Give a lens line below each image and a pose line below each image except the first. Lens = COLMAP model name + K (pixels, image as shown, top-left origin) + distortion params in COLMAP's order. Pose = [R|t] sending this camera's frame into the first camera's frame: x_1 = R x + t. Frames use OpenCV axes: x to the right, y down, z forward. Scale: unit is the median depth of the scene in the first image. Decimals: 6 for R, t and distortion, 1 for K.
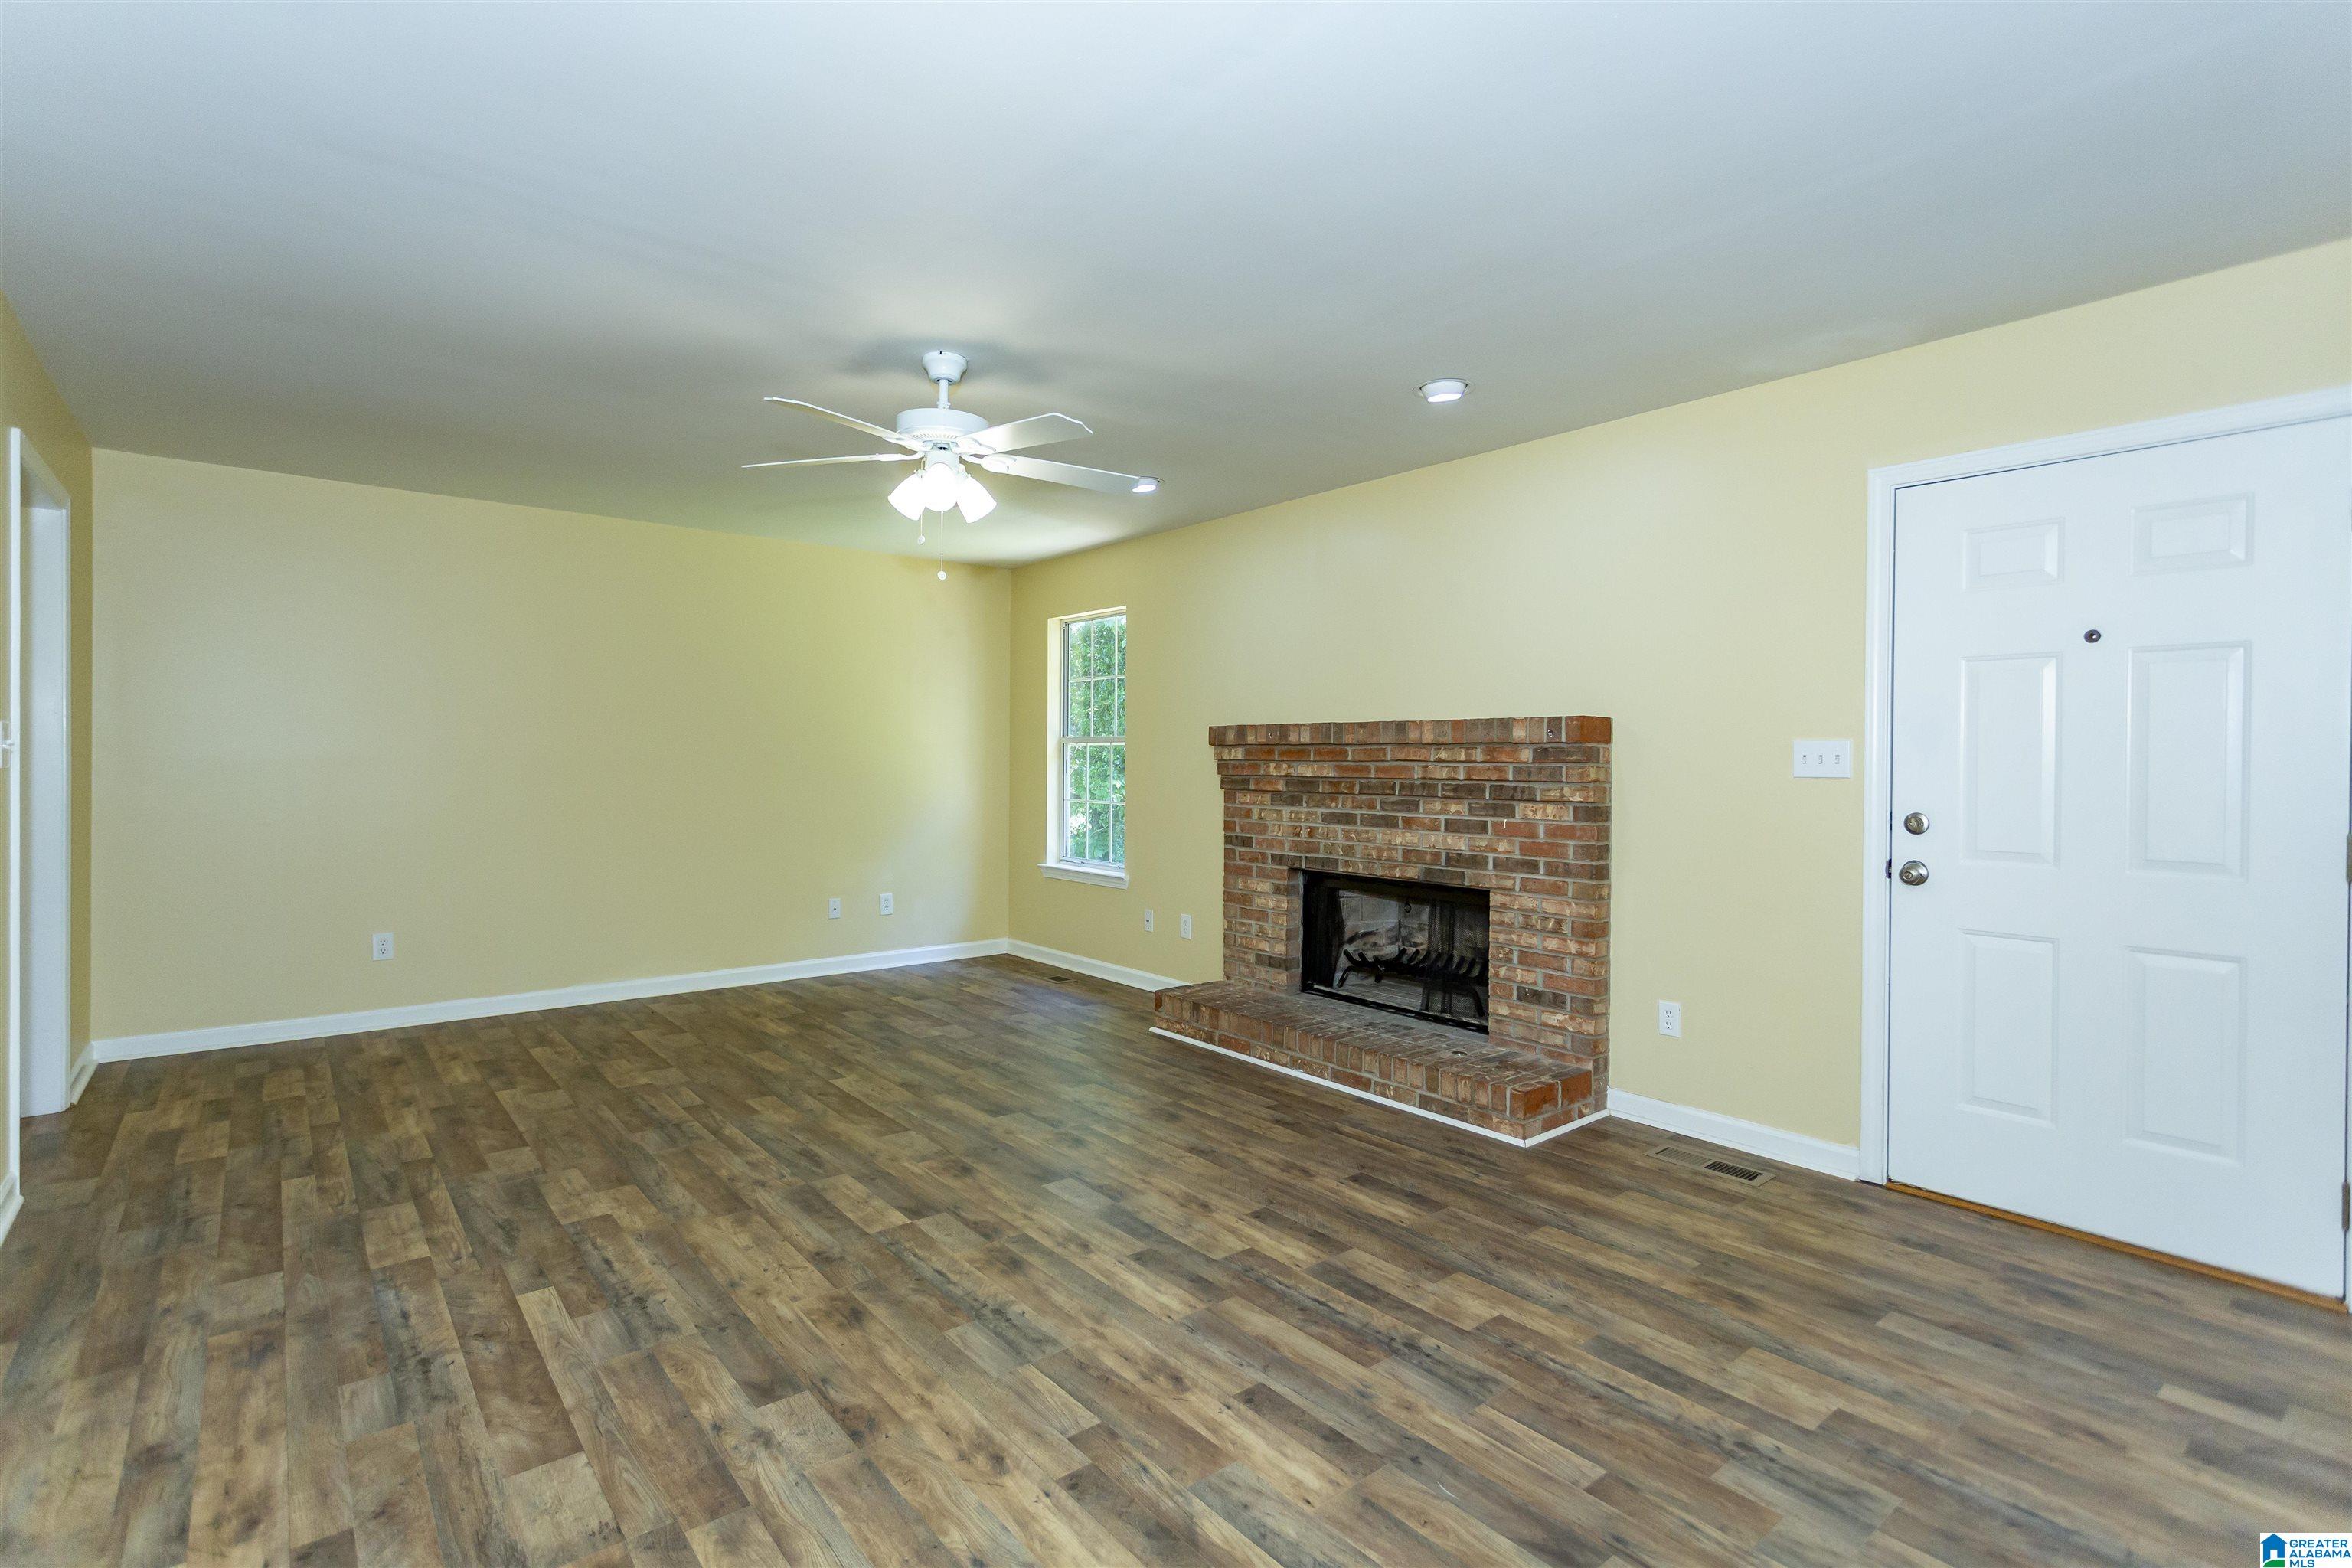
lens RADIAL K [[1107.0, 0, 1182.8], [0, 1107.0, 767.7], [0, 0, 1]] dist [0.002092, 0.000663]
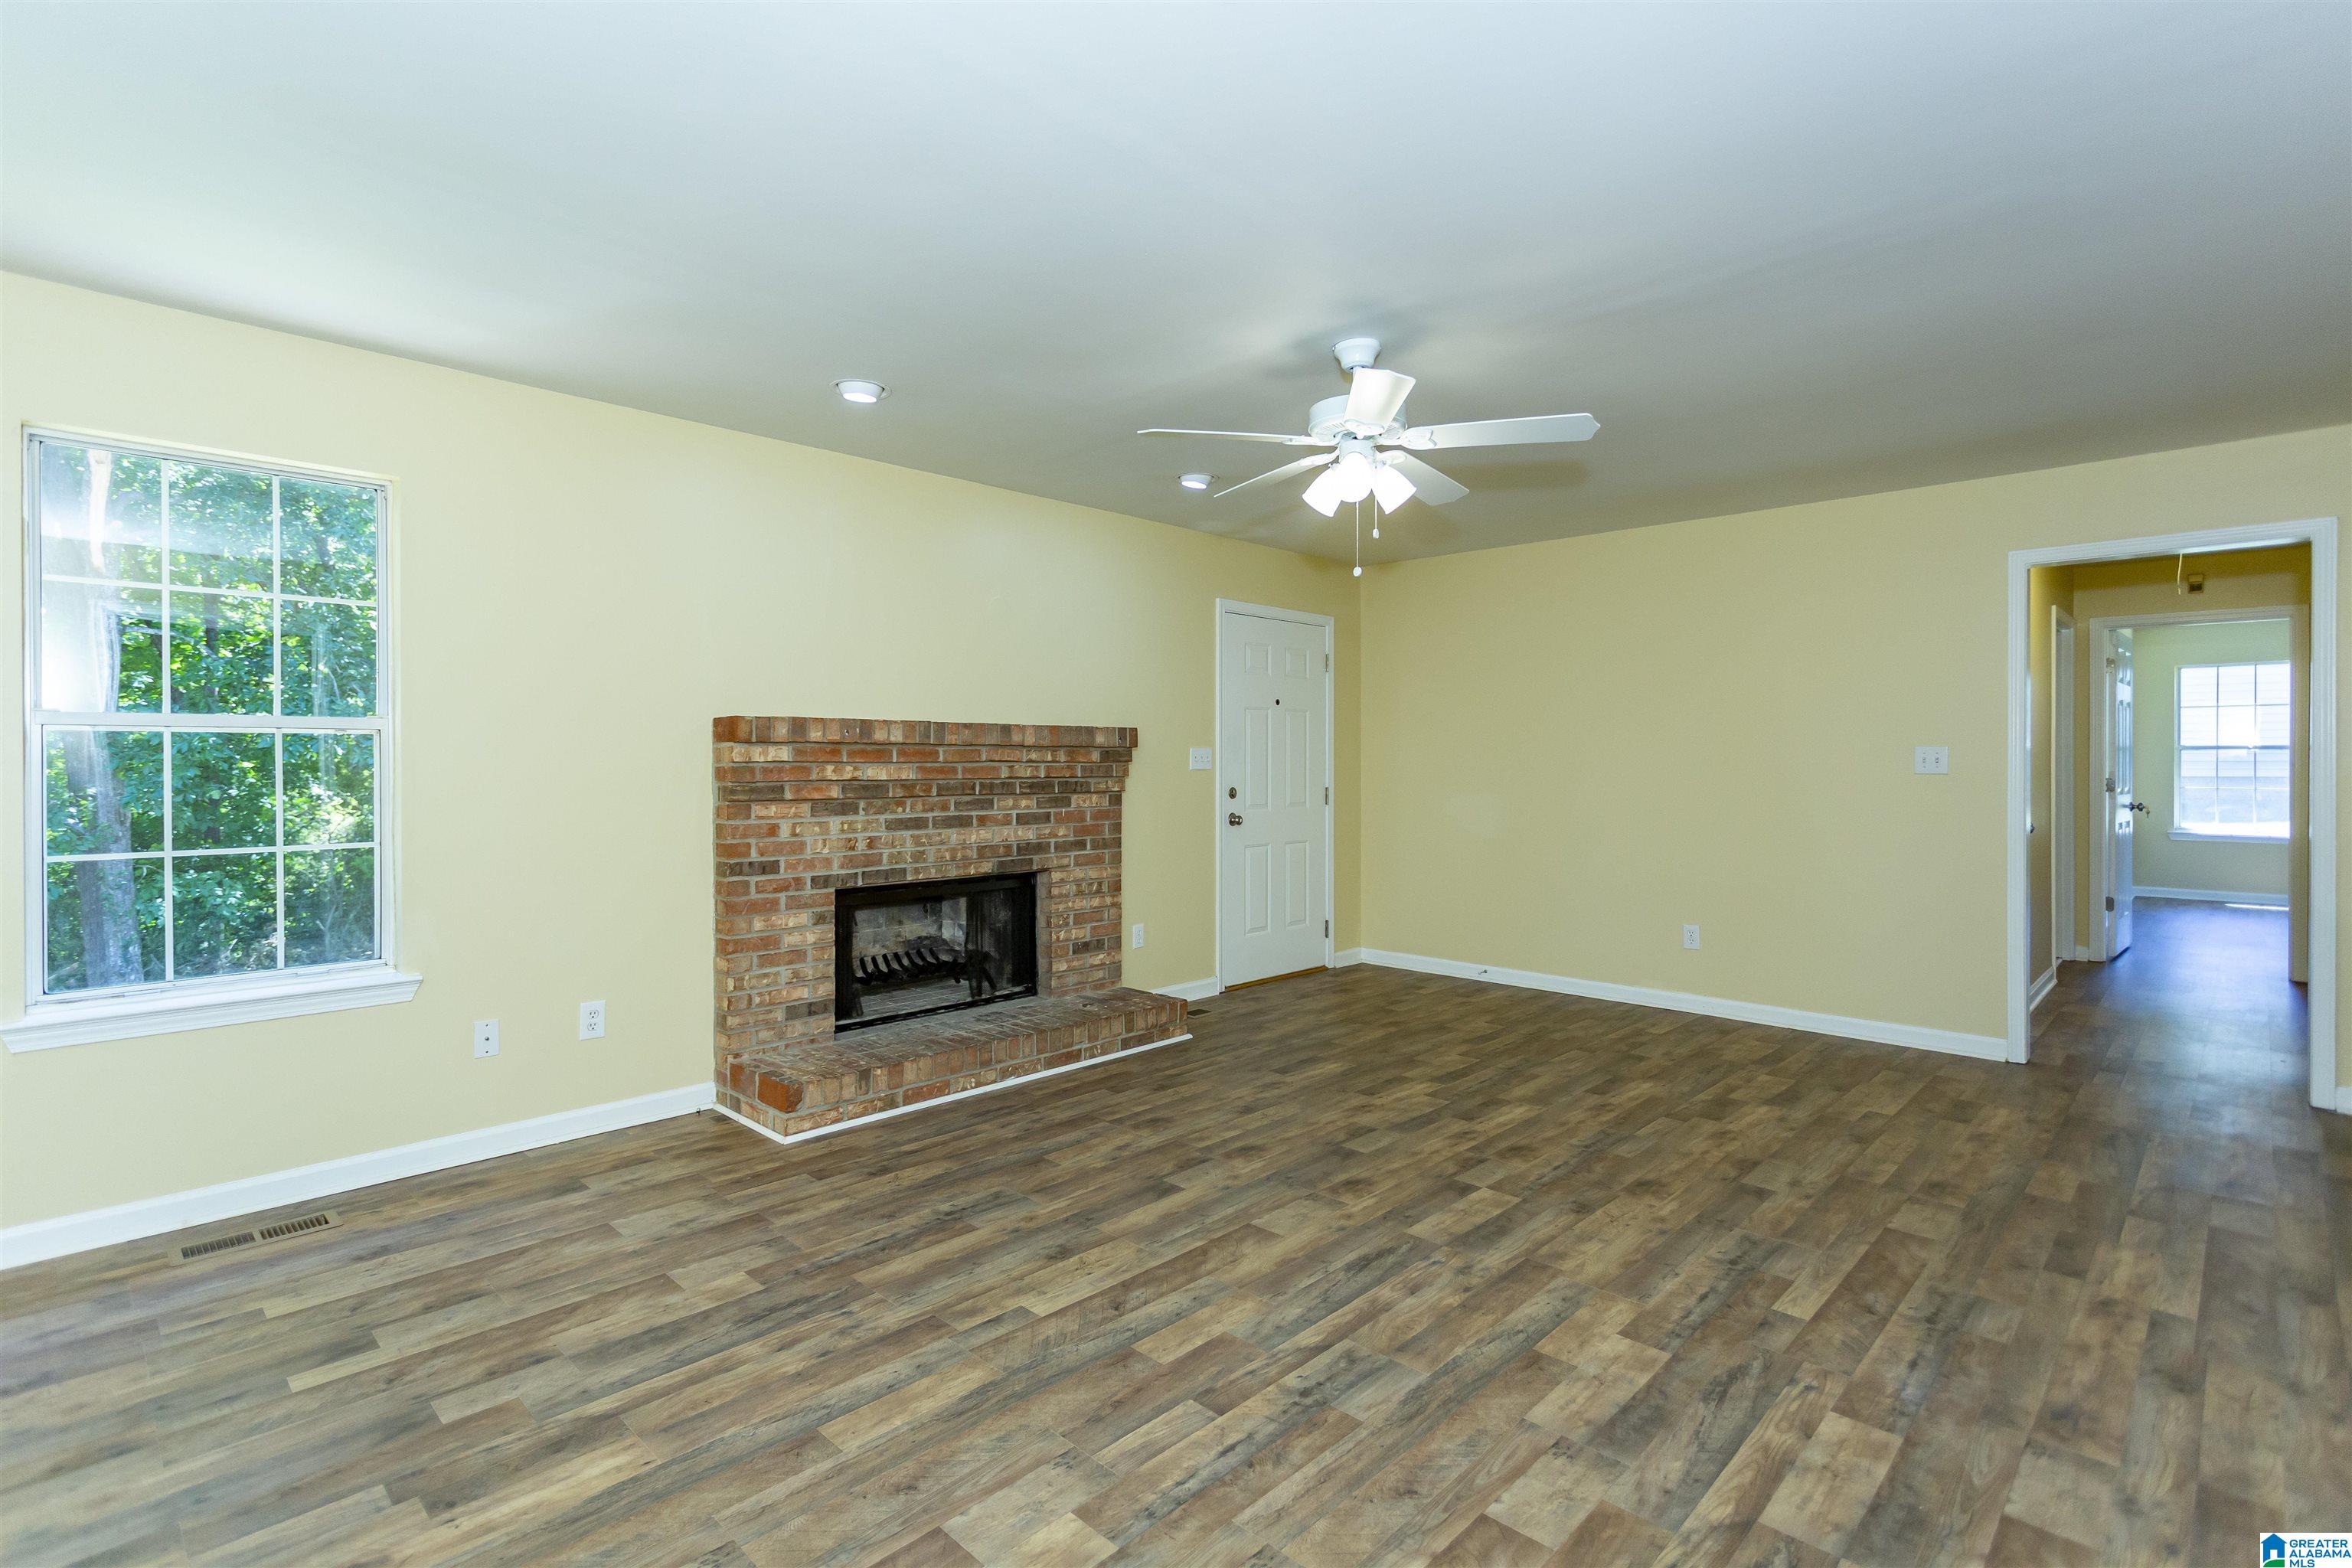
lens RADIAL K [[1138.0, 0, 1122.2], [0, 1138.0, 767.3], [0, 0, 1]] dist [0.002657, 0.000761]
pose [[-0.096163, -0.012903, 0.995282, -1.064823], [0.004831, 0.999898, 0.013430, -0.017407], [-0.995354, 0.006100, -0.096091, 1.175513]]
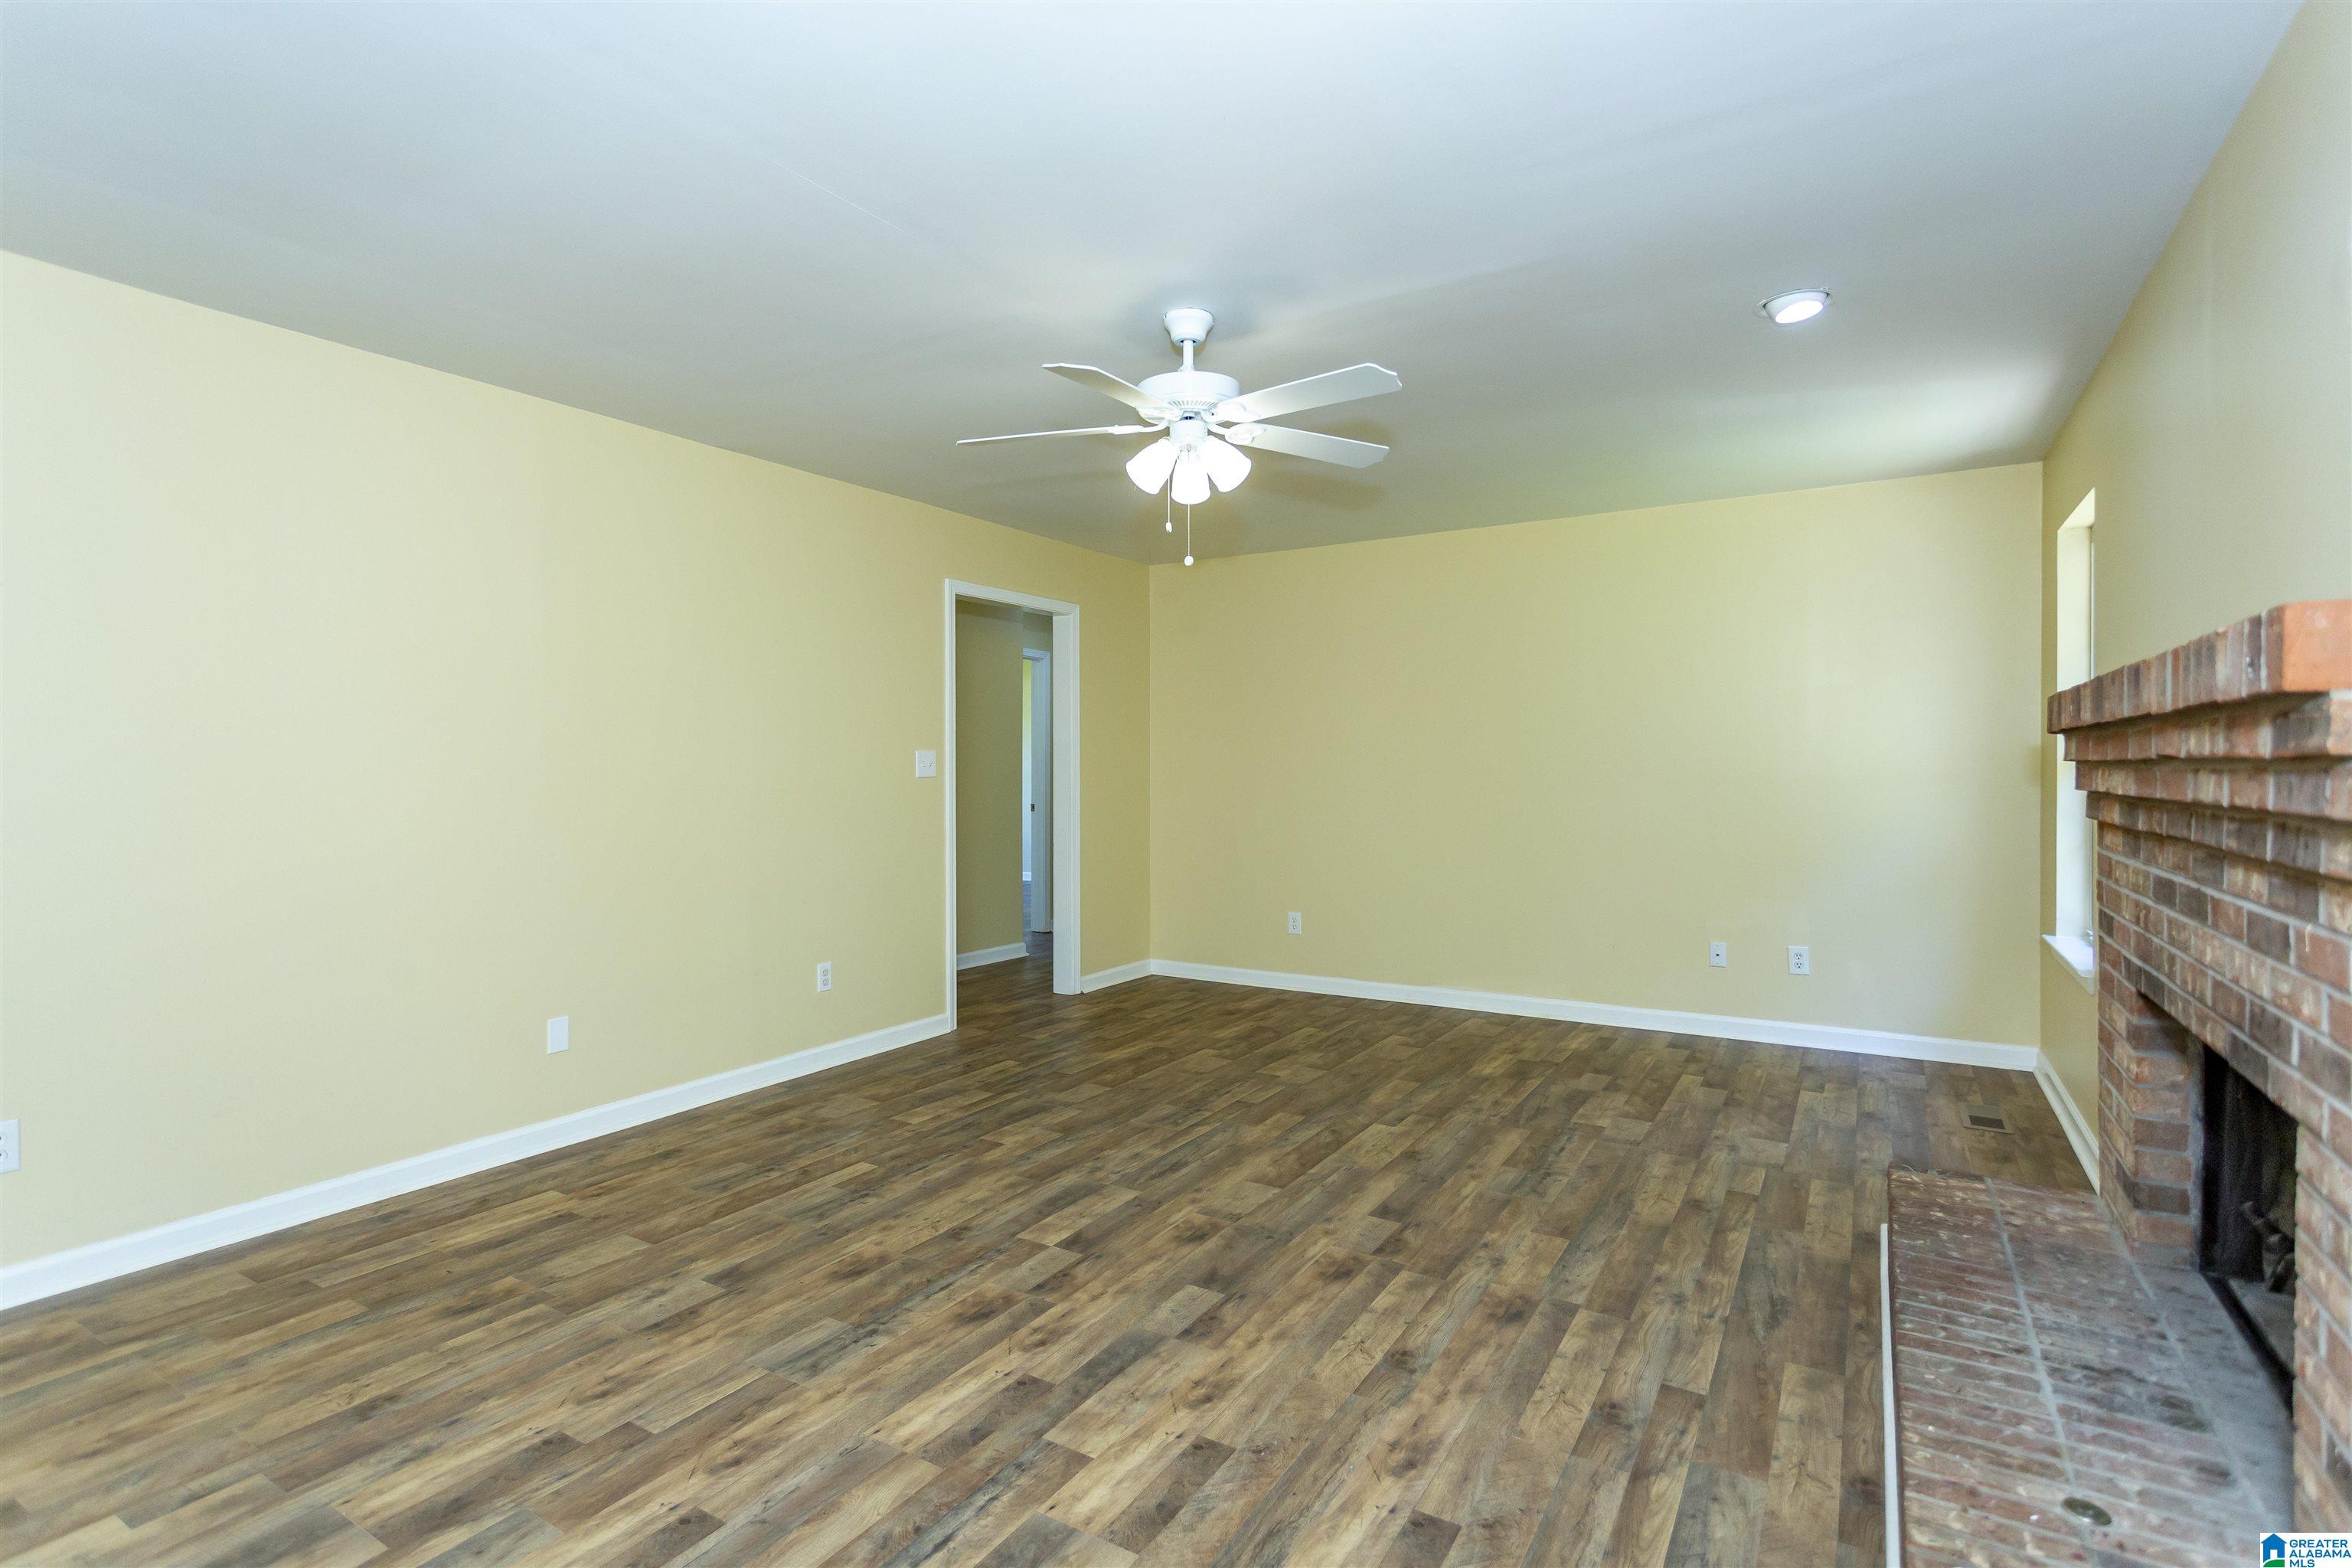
lens RADIAL K [[1138.0, 0, 1122.2], [0, 1138.0, 767.3], [0, 0, 1]] dist [0.002657, 0.000761]
pose [[0.304610, -0.009717, -0.952428, 0.573749], [-0.000534, 0.999946, -0.010373, 0.005834], [0.952477, 0.003669, 0.304589, 0.609764]]
